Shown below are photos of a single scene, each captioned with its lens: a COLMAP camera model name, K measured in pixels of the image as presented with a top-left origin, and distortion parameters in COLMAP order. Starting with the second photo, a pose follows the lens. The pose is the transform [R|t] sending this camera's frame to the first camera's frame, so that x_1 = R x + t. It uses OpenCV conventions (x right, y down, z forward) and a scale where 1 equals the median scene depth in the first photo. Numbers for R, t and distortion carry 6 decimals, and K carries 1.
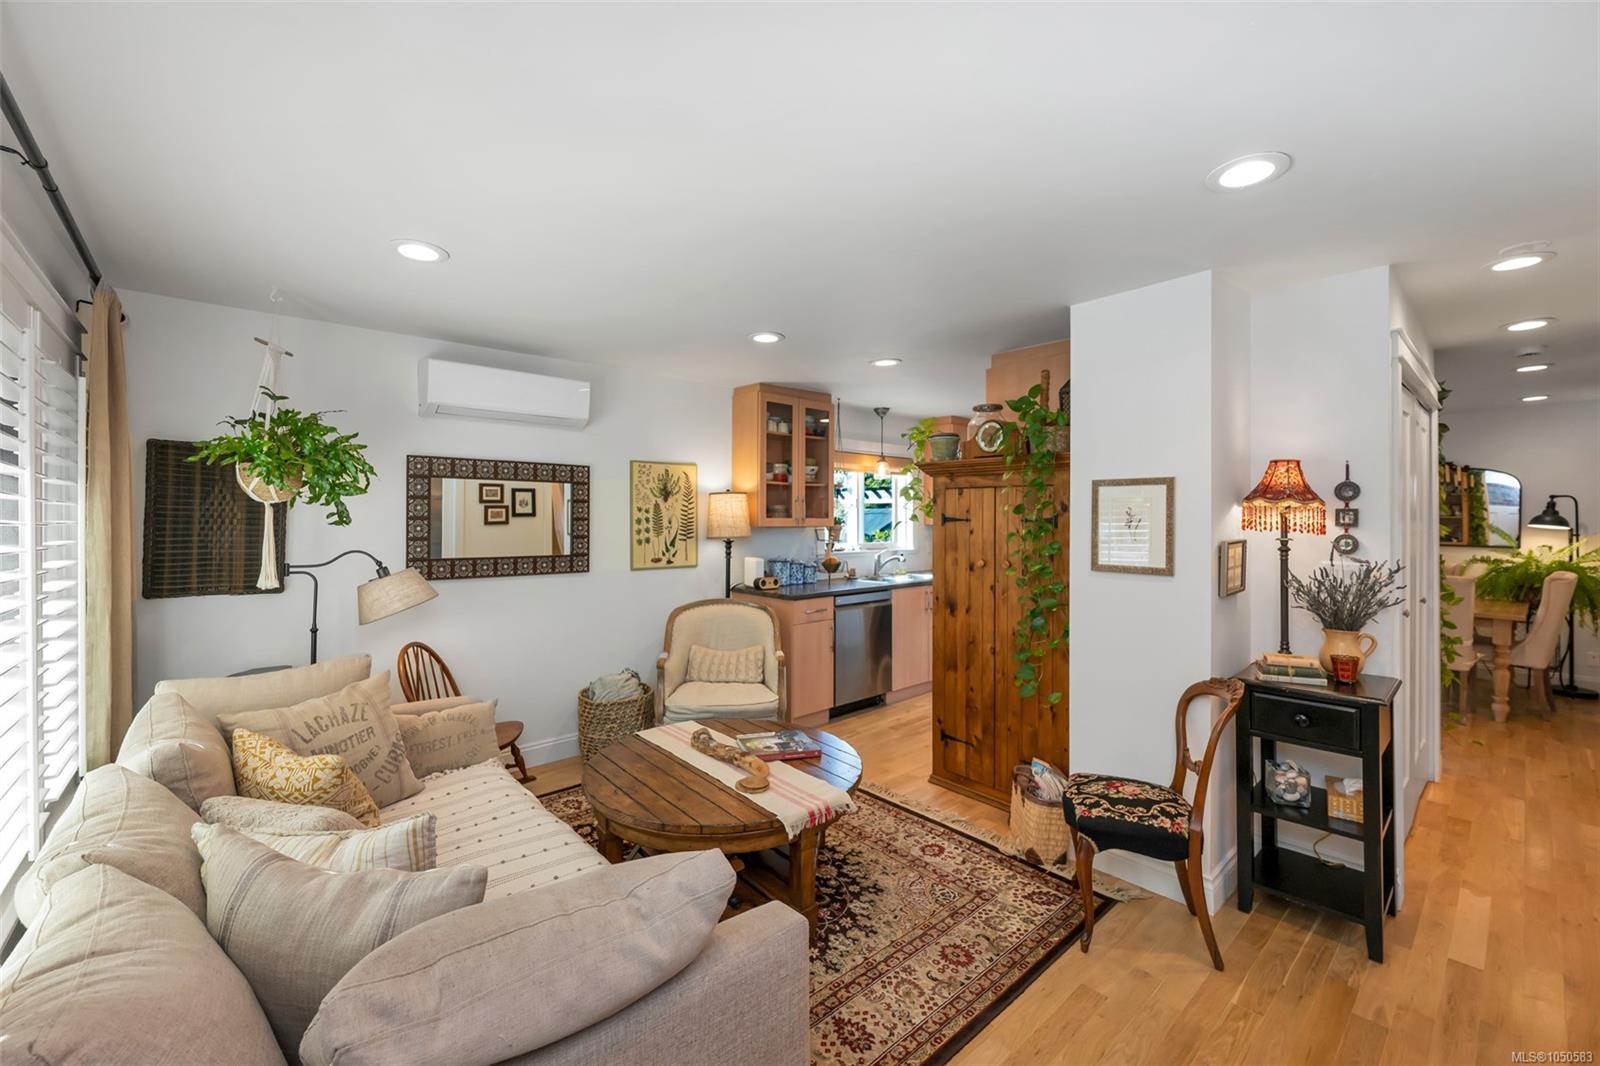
lens RADIAL K [[649.8, 0, 798.0], [0, 649.8, 523.4], [0, 0, 1]] dist [-0.002982, -0.000091]
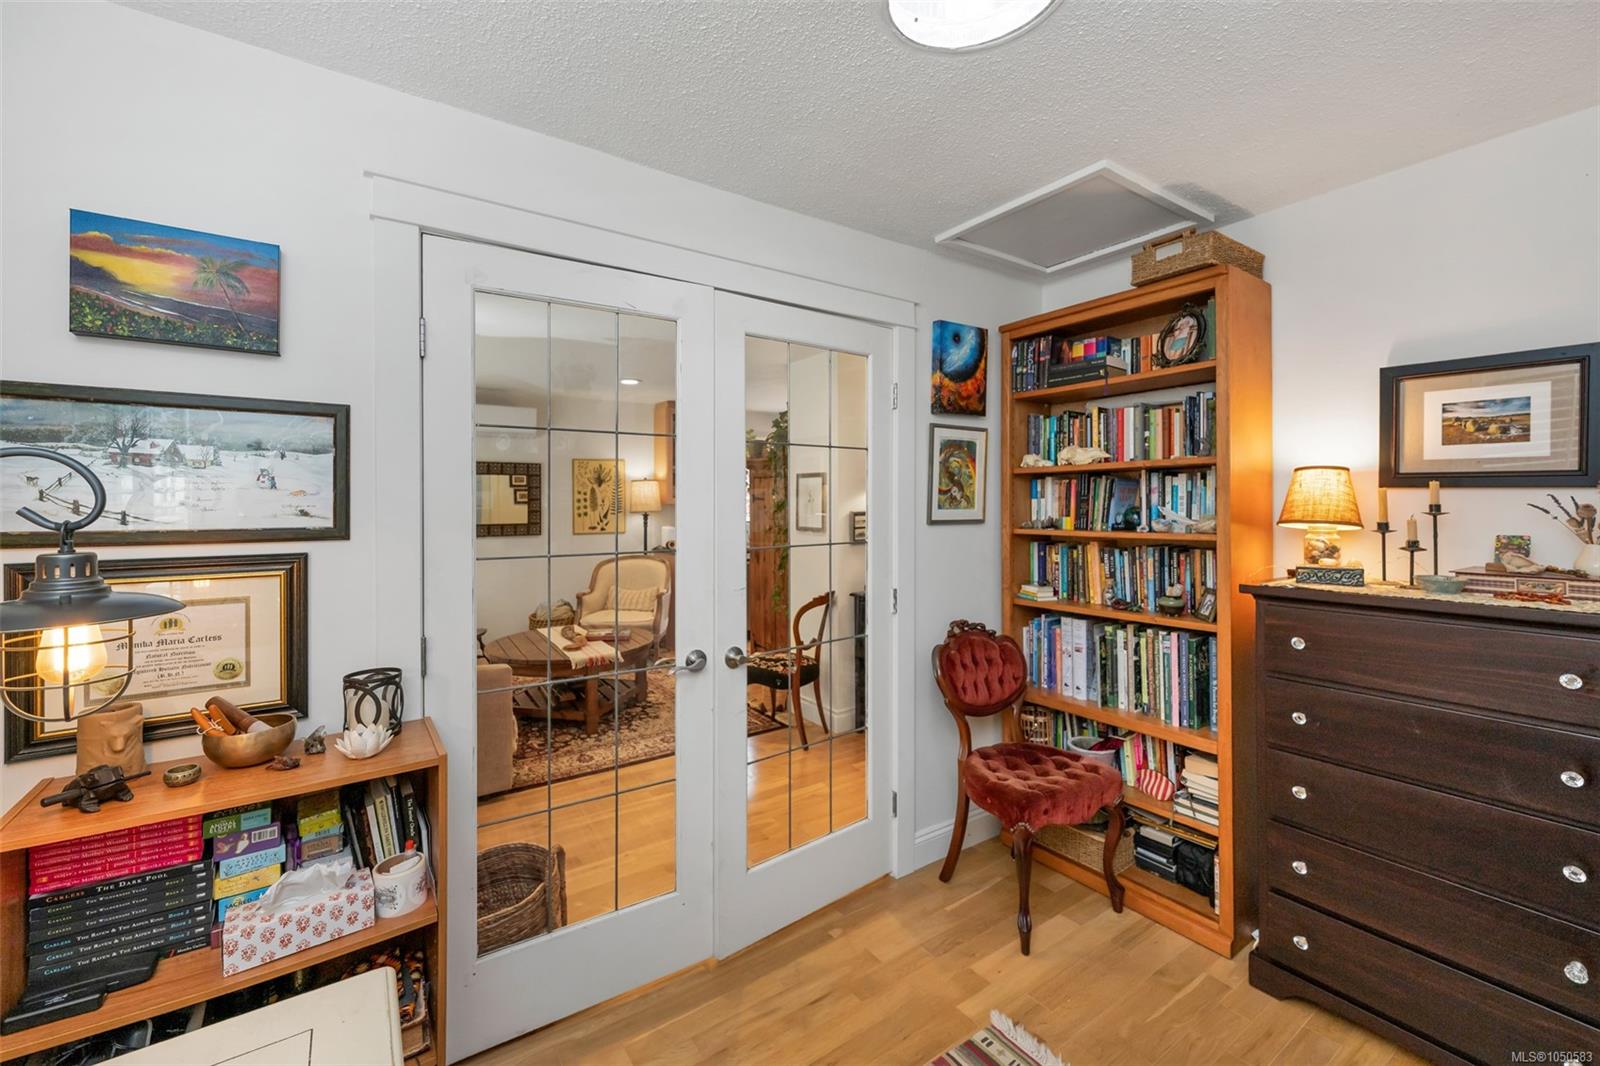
lens RADIAL K [[649.8, 0, 793.5], [0, 649.8, 505.7], [0, 0, 1]] dist [-0.002982, -0.000091]
pose [[0.992514, -0.003730, -0.122072, 0.397647], [0.004486, 0.999972, 0.005922, 0.001252], [0.122046, -0.006425, 0.992504, -0.368660]]
